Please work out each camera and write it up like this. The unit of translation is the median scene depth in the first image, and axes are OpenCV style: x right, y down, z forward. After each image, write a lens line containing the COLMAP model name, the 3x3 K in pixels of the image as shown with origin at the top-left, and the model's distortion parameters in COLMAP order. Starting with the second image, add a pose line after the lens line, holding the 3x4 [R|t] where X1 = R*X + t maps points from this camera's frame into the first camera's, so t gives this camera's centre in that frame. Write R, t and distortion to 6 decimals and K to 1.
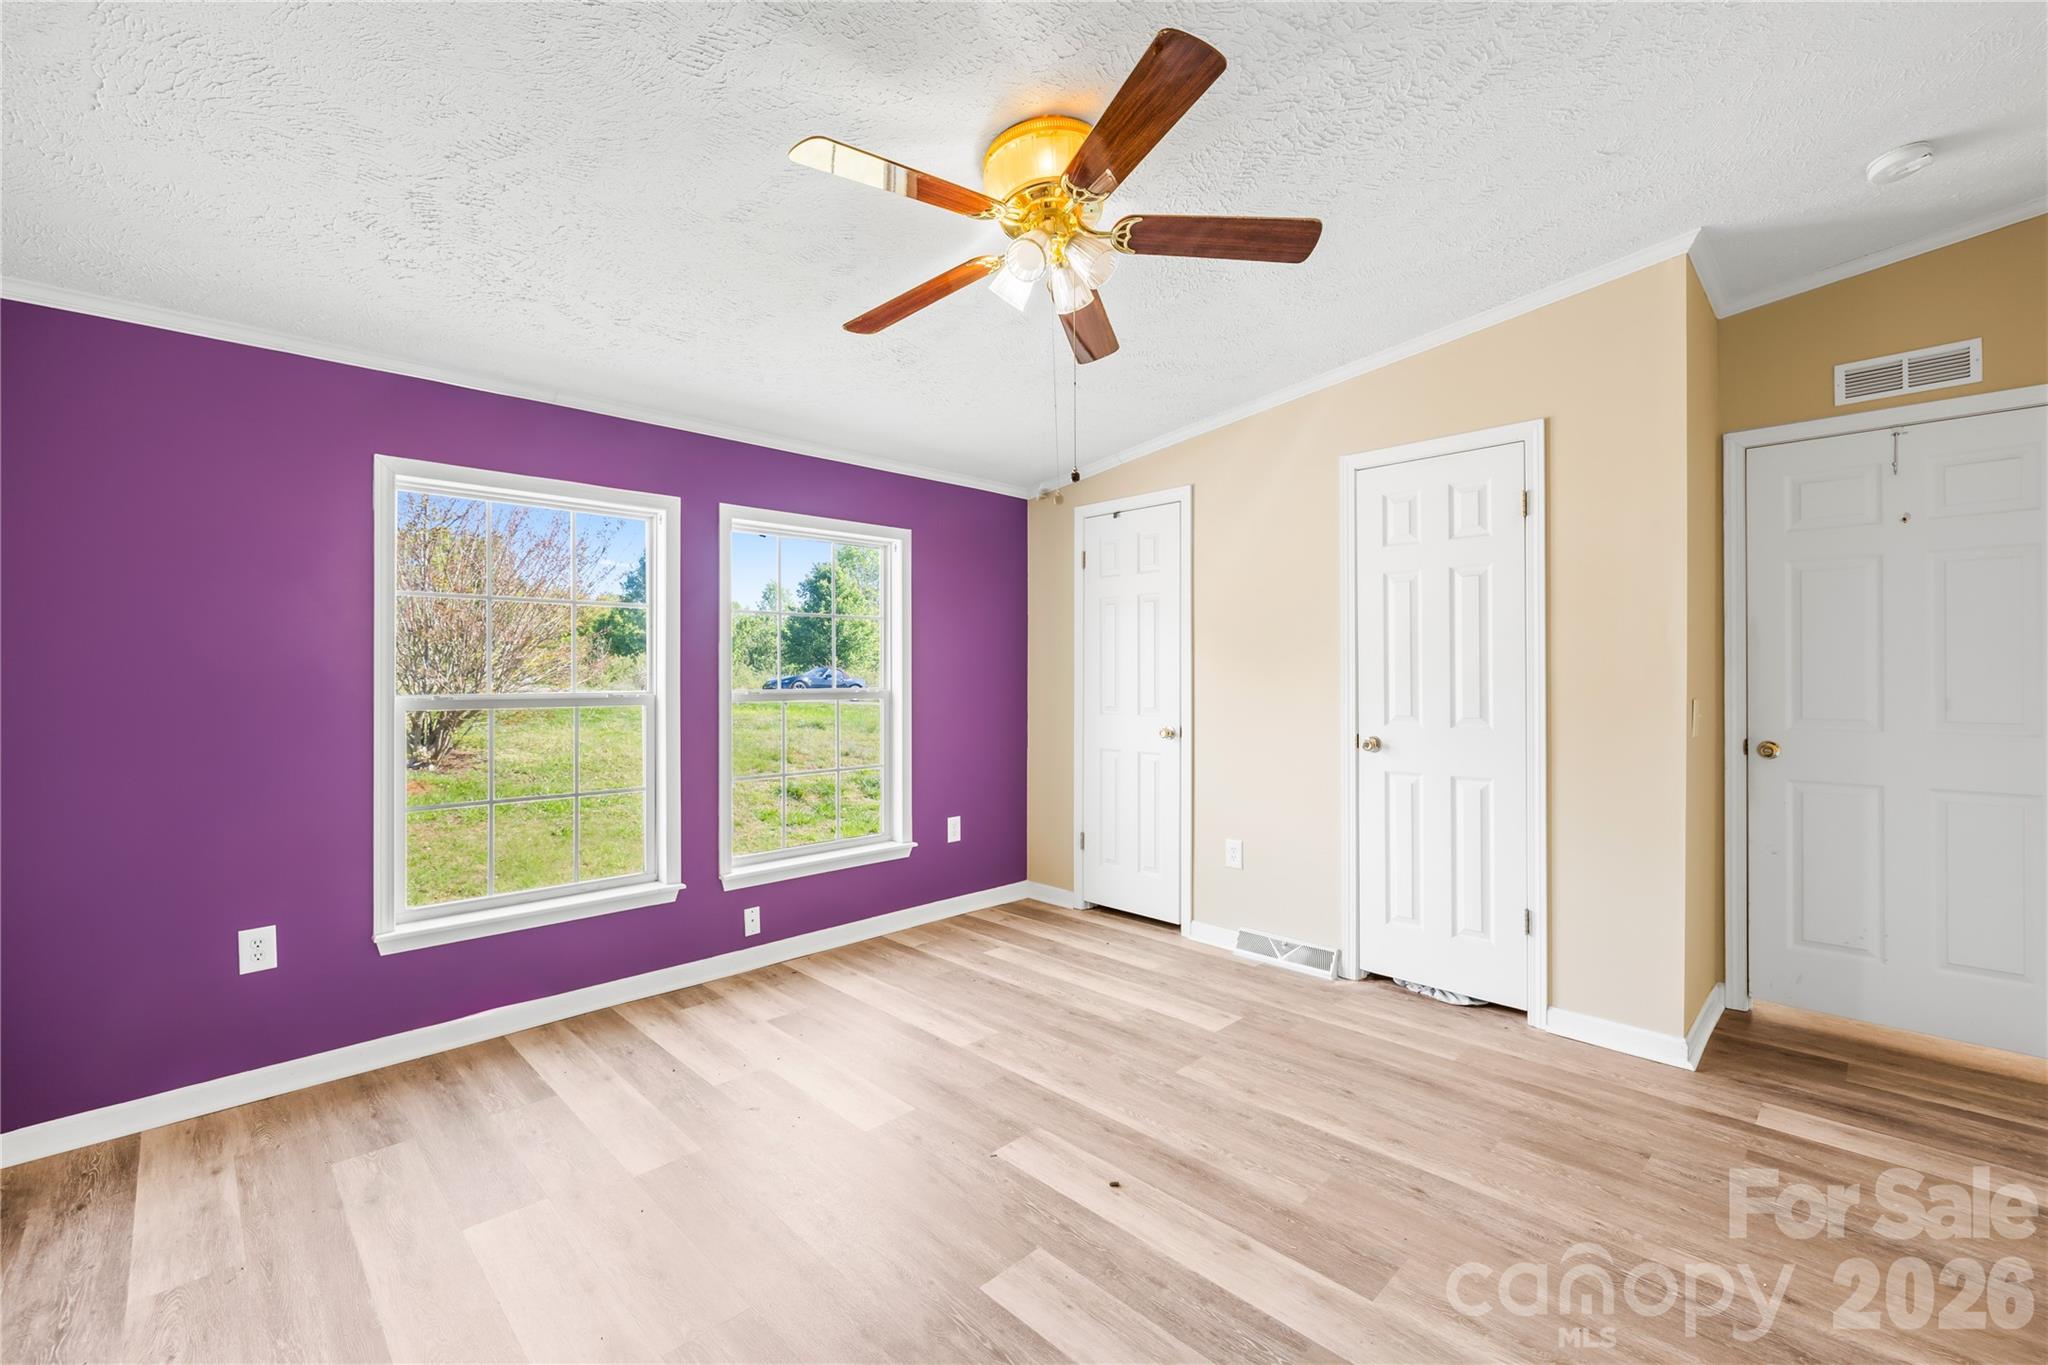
lens RADIAL K [[878.7, 0, 1016.2], [0, 878.7, 682.5], [0, 0, 1]] dist [-0.002042, 0.000053]
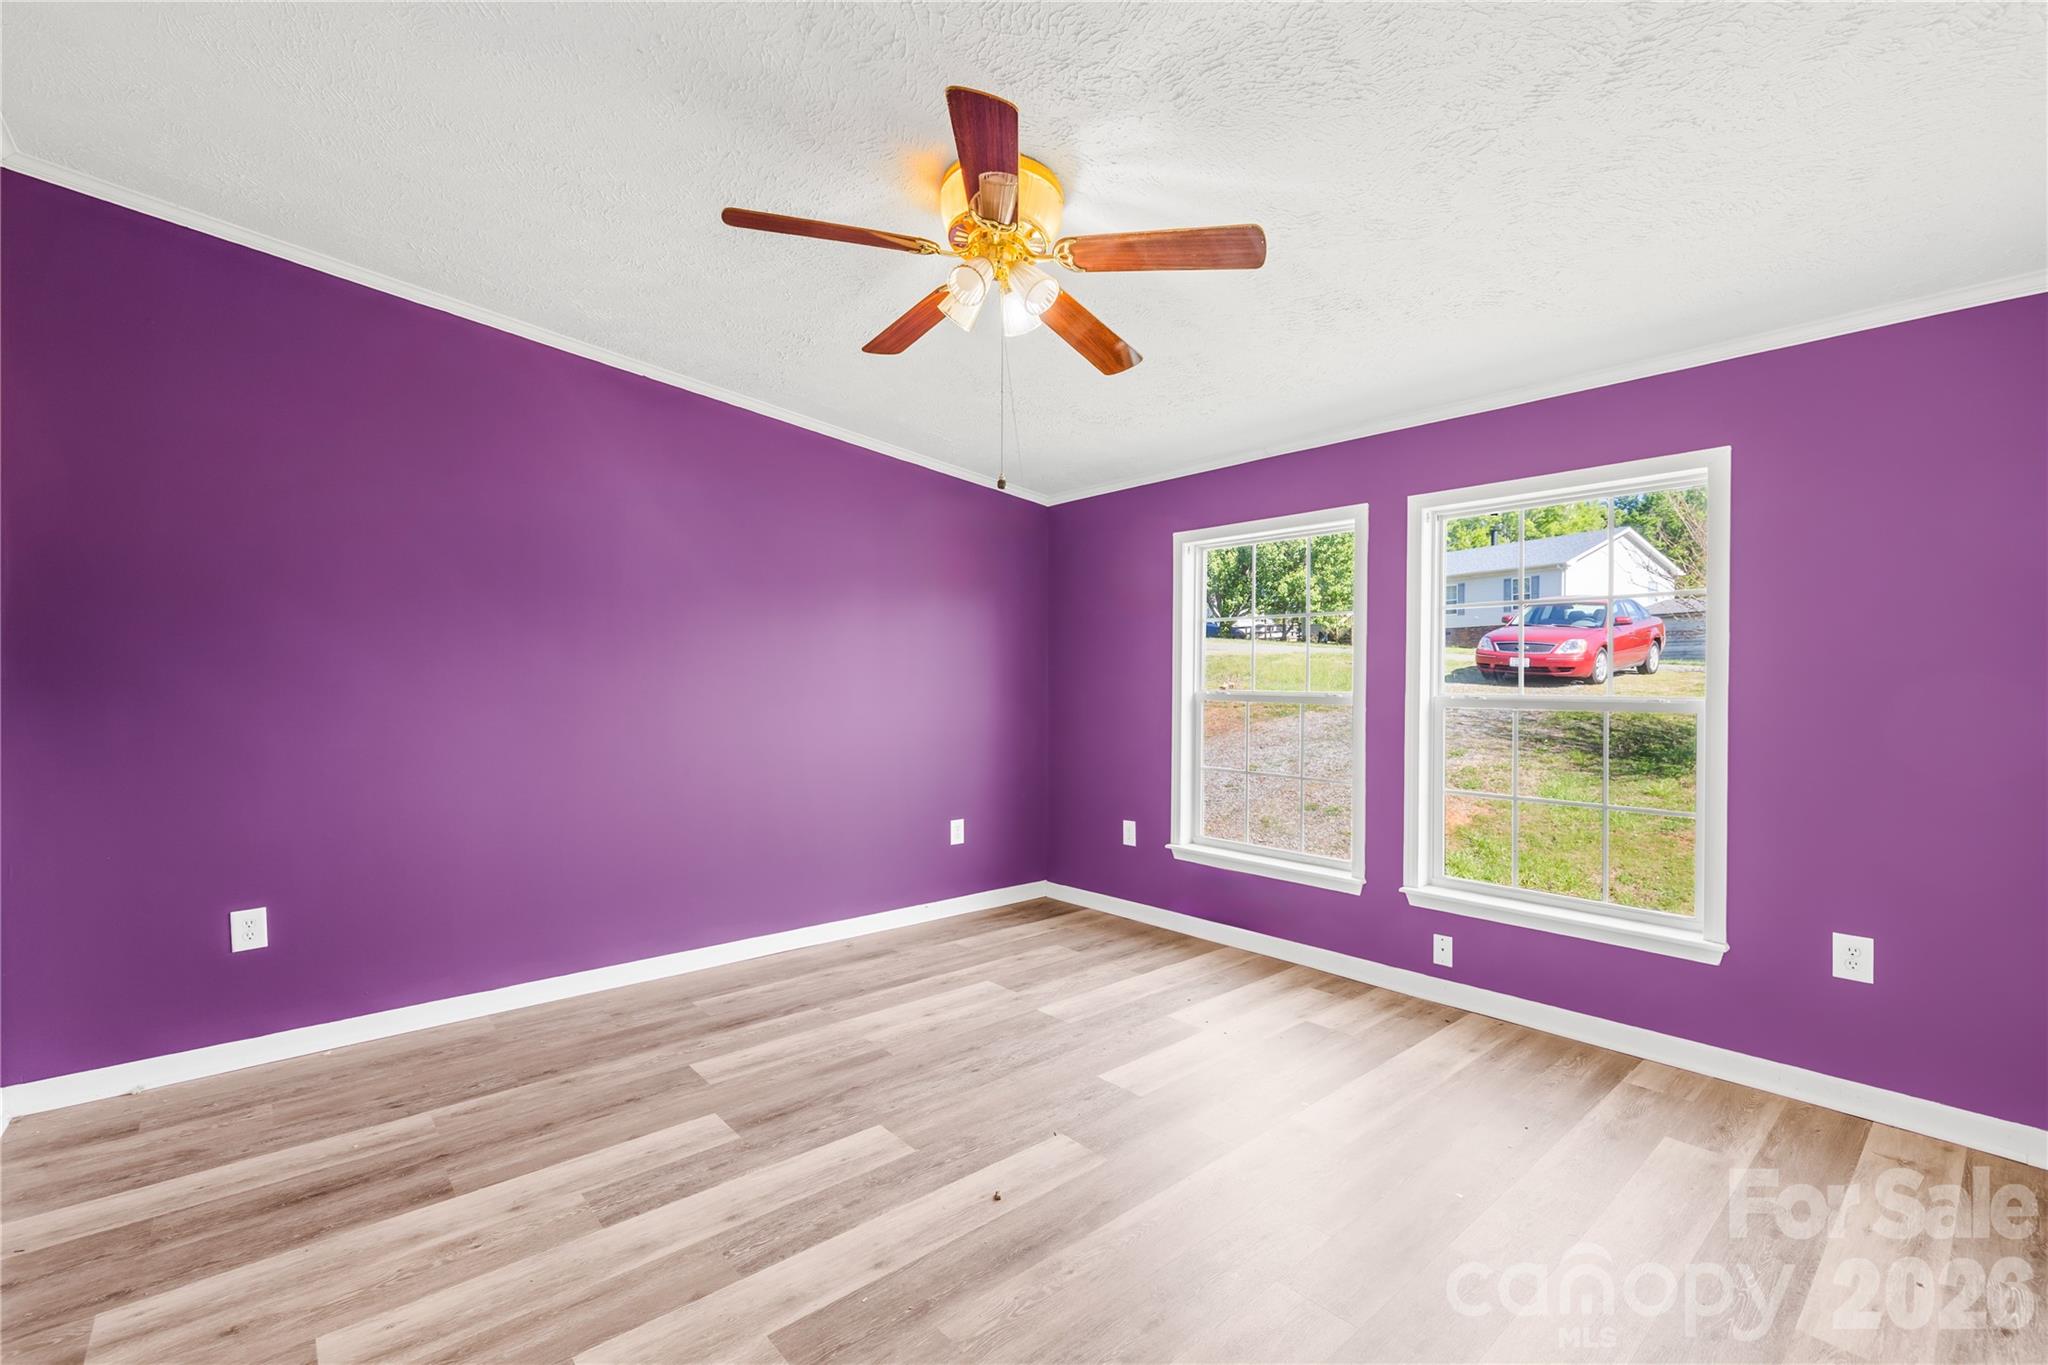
lens RADIAL K [[878.7, 0, 1016.1], [0, 878.7, 674.6], [0, 0, 1]] dist [-0.002042, 0.000053]
pose [[-0.064503, 0.001058, -0.997917, 0.735528], [-0.011087, 0.999937, 0.001777, -0.008417], [0.997856, 0.011179, -0.064487, 0.727818]]
